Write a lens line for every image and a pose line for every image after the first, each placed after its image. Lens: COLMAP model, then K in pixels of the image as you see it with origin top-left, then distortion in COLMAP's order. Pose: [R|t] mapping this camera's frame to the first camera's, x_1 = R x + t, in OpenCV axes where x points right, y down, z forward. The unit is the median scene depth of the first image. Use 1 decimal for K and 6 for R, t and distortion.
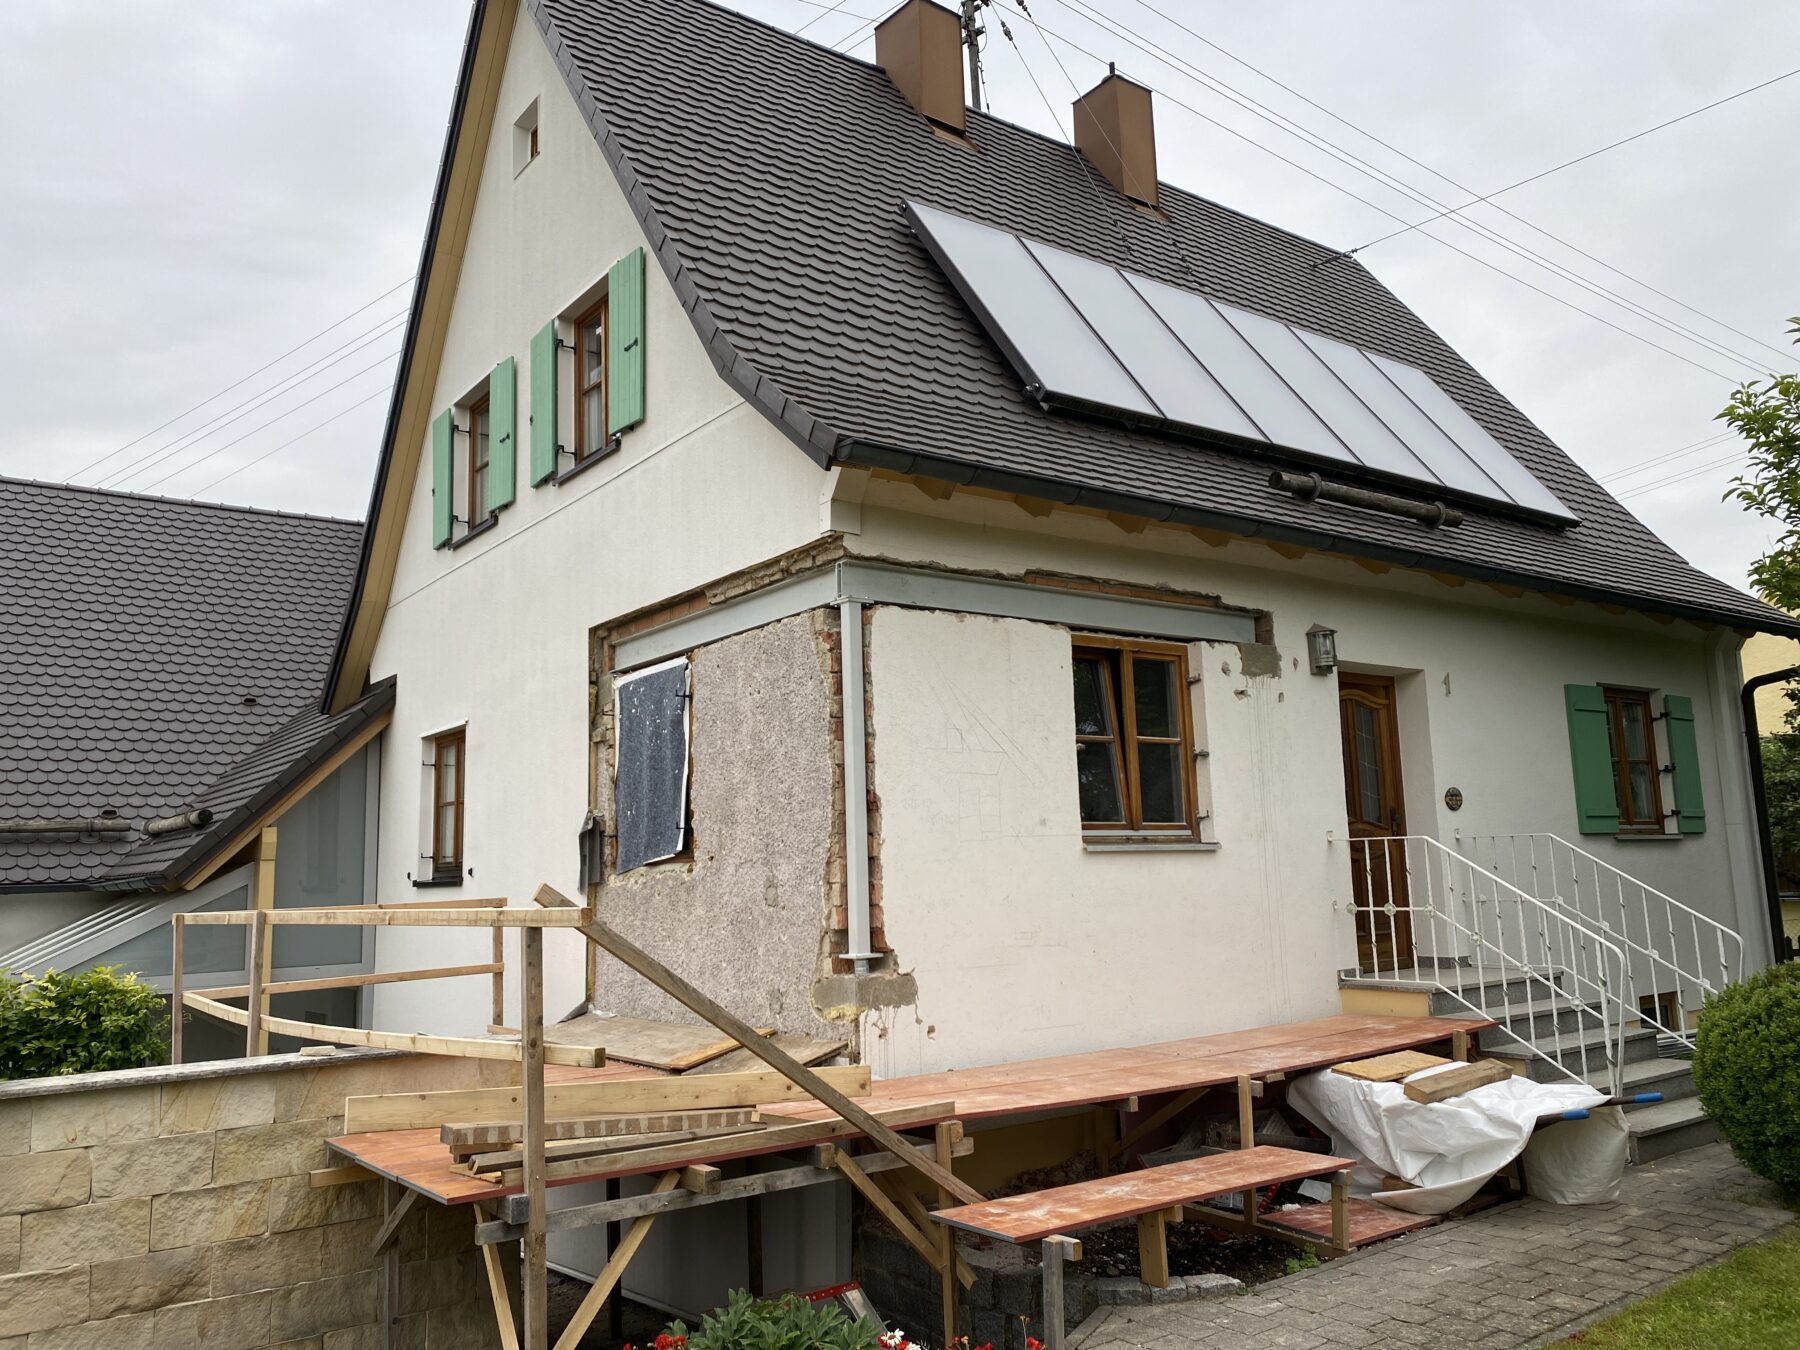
lens RADIAL K [[1375.7, 0, 883.6], [0, 1375.7, 670.3], [0, 0, 1]] dist [0.043153, -0.054894]
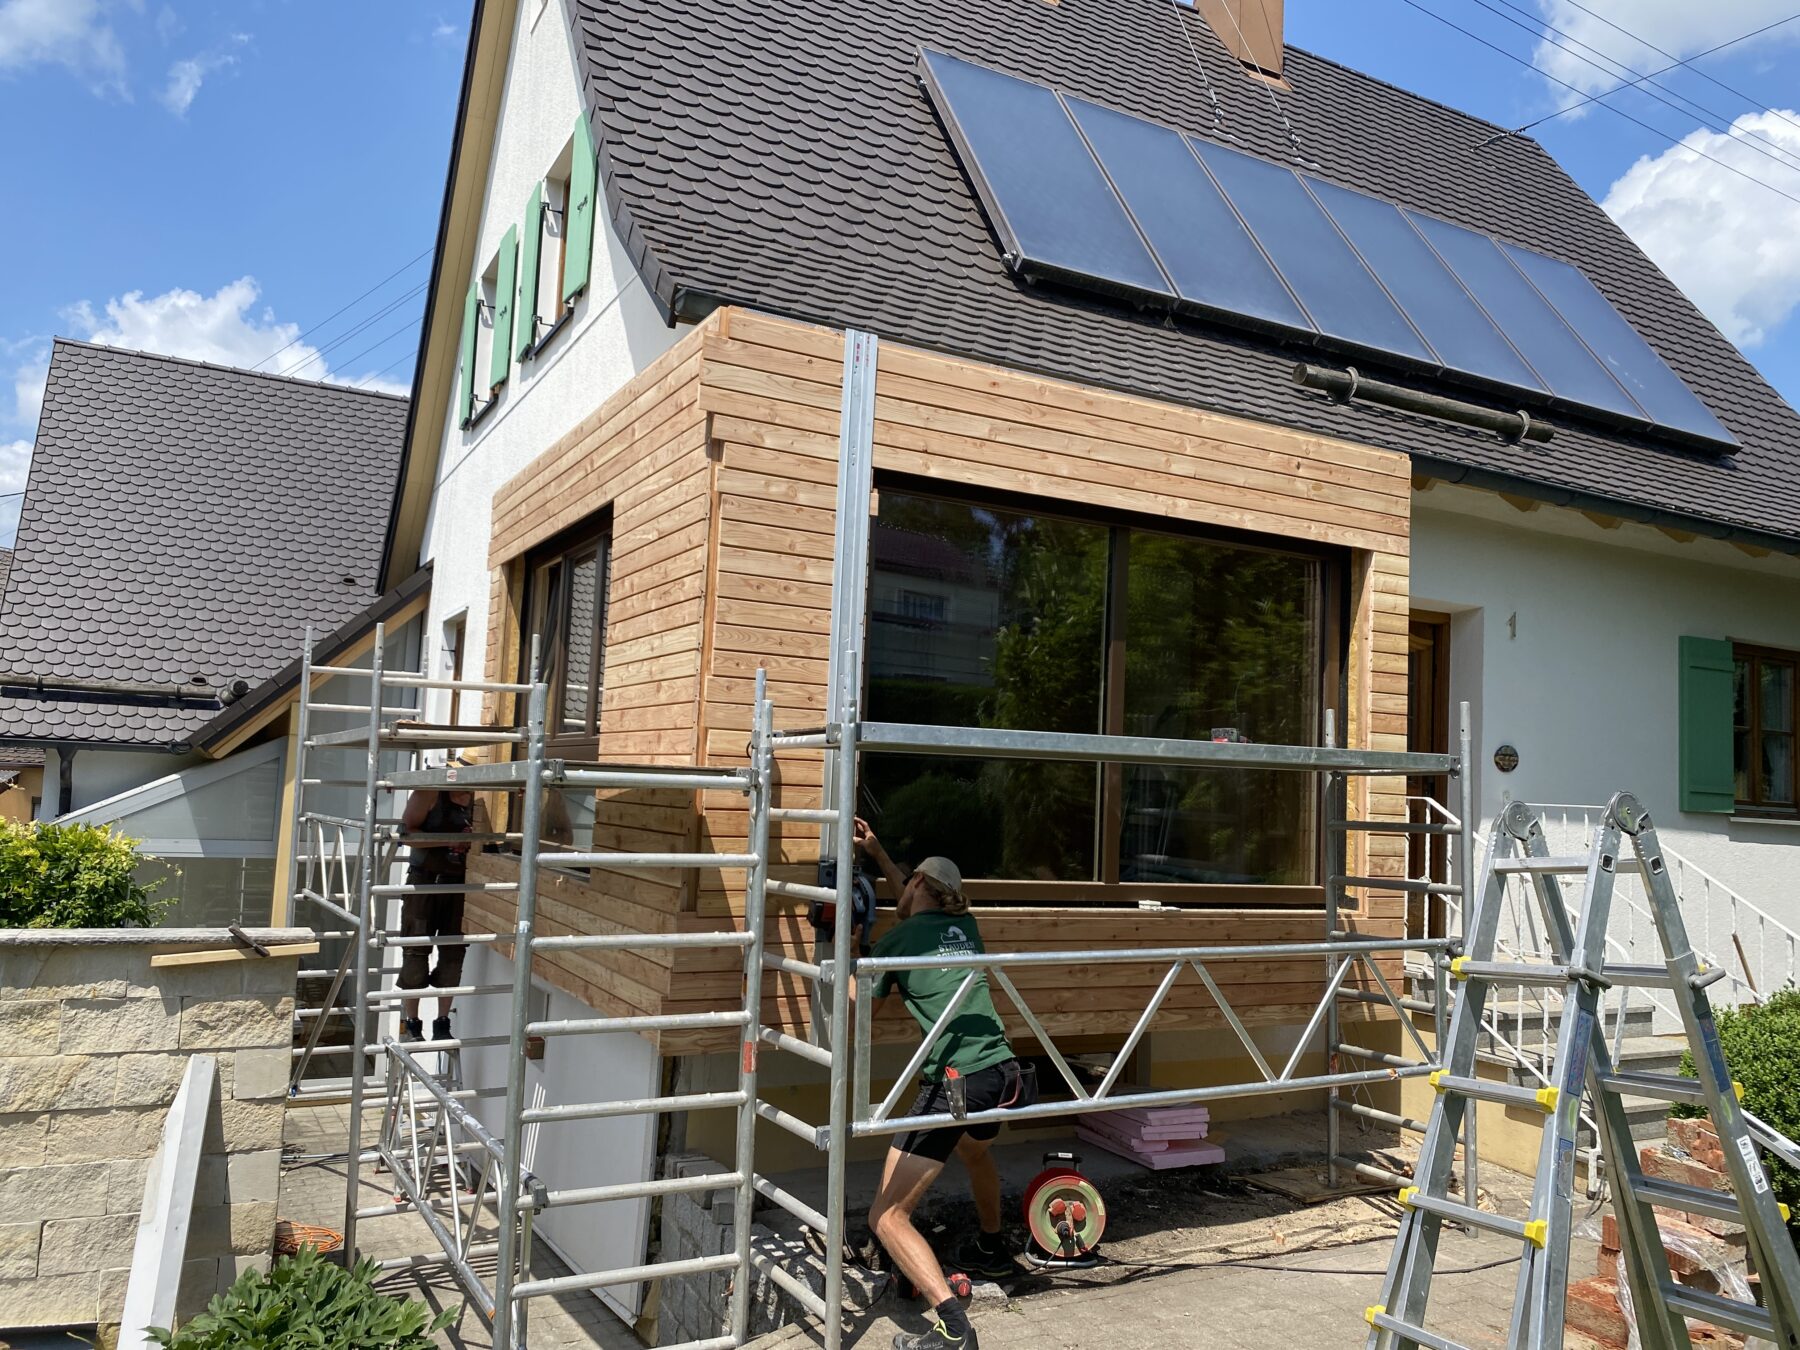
lens RADIAL K [[1375.7, 0, 902.5], [0, 1375.7, 677.7], [0, 0, 1]] dist [0.043153, -0.054894]
pose [[0.986887, 0.063922, -0.148214, 0.164346], [-0.054556, 0.996299, 0.066422, 0.005972], [0.151911, -0.057466, 0.986722, 0.095740]]
